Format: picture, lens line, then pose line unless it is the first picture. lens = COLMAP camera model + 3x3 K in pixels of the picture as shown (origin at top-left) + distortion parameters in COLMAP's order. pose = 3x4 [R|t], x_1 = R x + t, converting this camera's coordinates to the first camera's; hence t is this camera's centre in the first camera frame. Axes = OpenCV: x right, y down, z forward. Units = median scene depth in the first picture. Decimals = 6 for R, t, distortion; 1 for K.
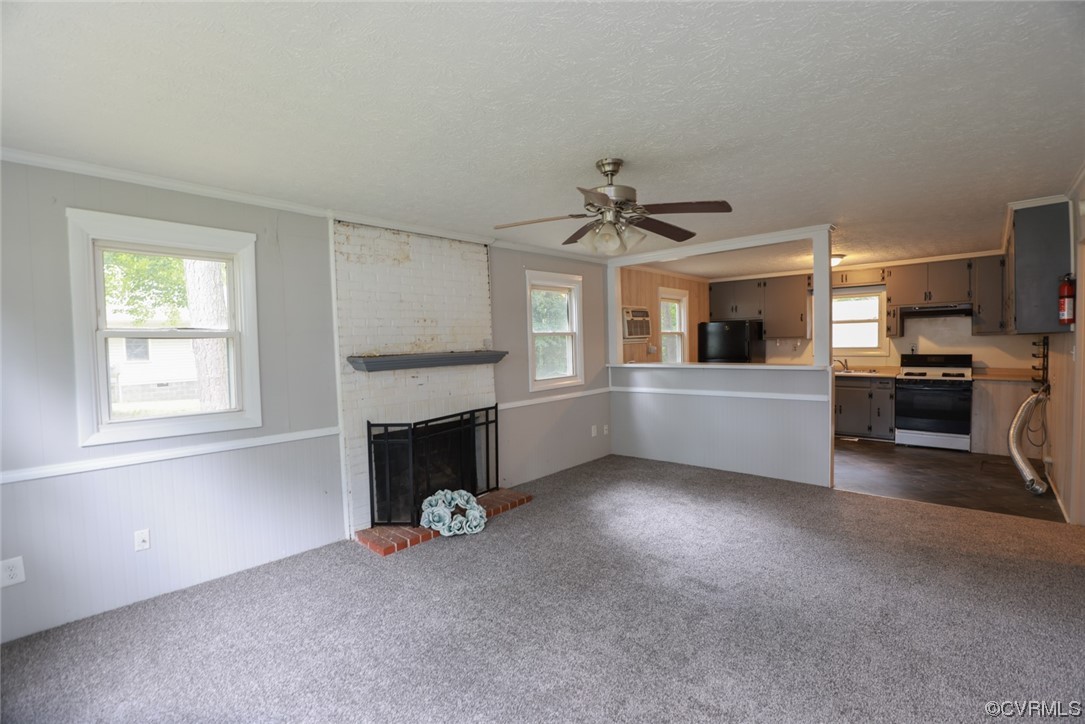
lens RADIAL K [[502.8, 0, 547.8], [0, 502.8, 360.1], [0, 0, 1]] dist [-0.022430, 0.001680]
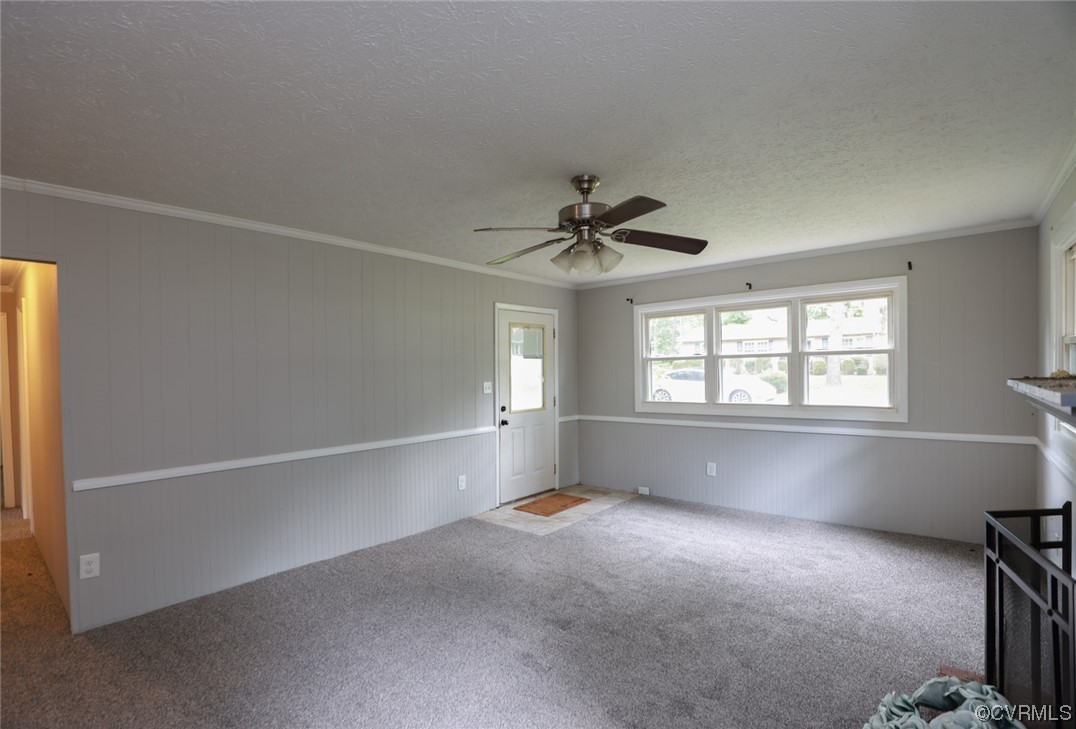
lens RADIAL K [[513.5, 0, 519.1], [0, 513.5, 374.2], [0, 0, 1]] dist [-0.018292, 0.000173]
pose [[-0.999143, 0.040898, 0.006340, 0.177072], [0.041146, 0.998104, 0.045786, -0.050878], [-0.004455, 0.046008, -0.998931, 1.366438]]
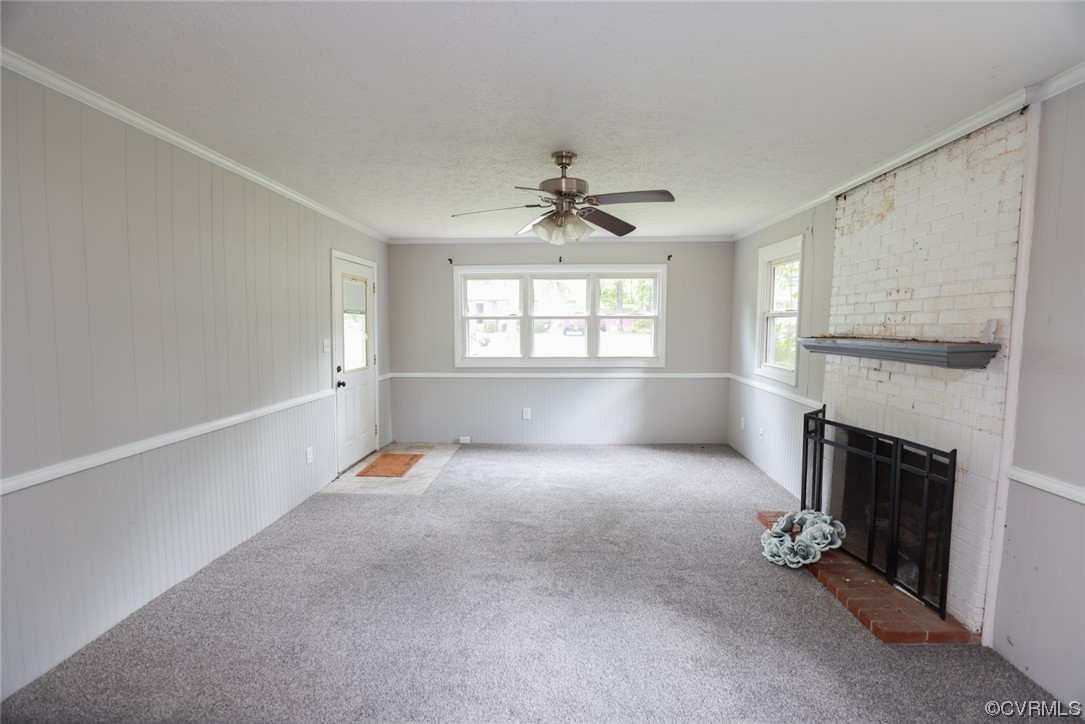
lens RADIAL K [[502.8, 0, 547.8], [0, 502.8, 360.1], [0, 0, 1]] dist [-0.022430, 0.001680]
pose [[-0.775270, 0.068192, -0.627938, 0.572718], [-0.007207, 0.993135, 0.116748, -0.062773], [0.631589, 0.095037, -0.769457, 1.254623]]
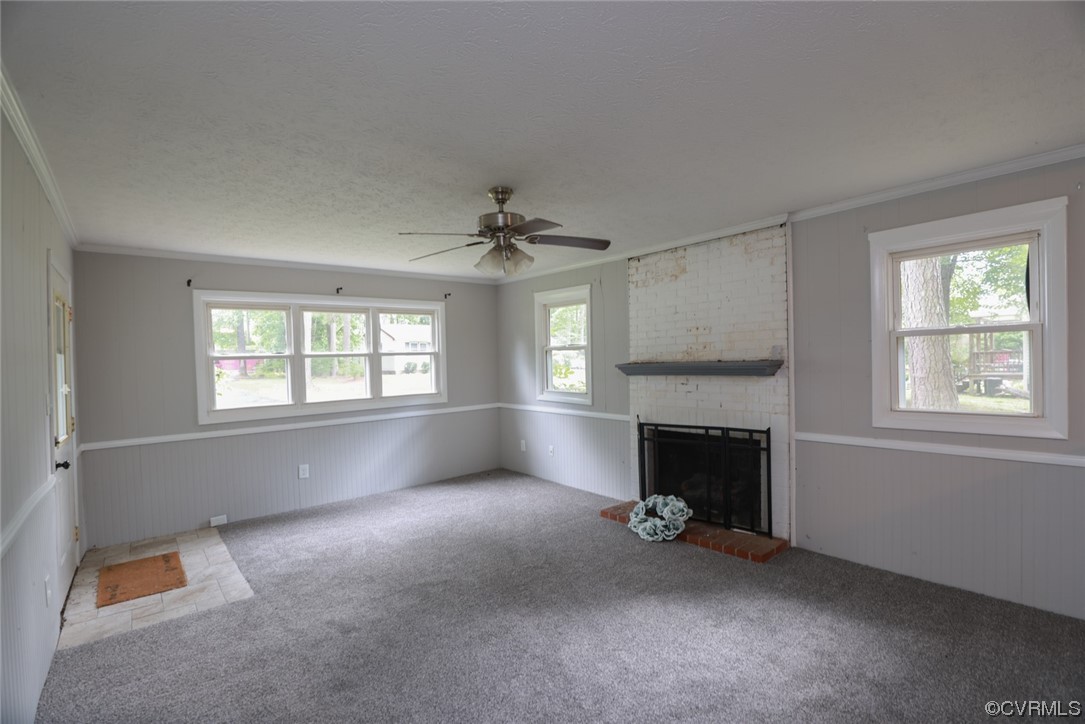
lens RADIAL K [[502.8, 0, 547.8], [0, 502.8, 360.1], [0, 0, 1]] dist [-0.022430, 0.001680]
pose [[-0.145572, 0.029856, -0.988897, 0.809411], [-0.005500, 0.999505, 0.030986, -0.046740], [0.989332, 0.009950, -0.145336, 0.867437]]
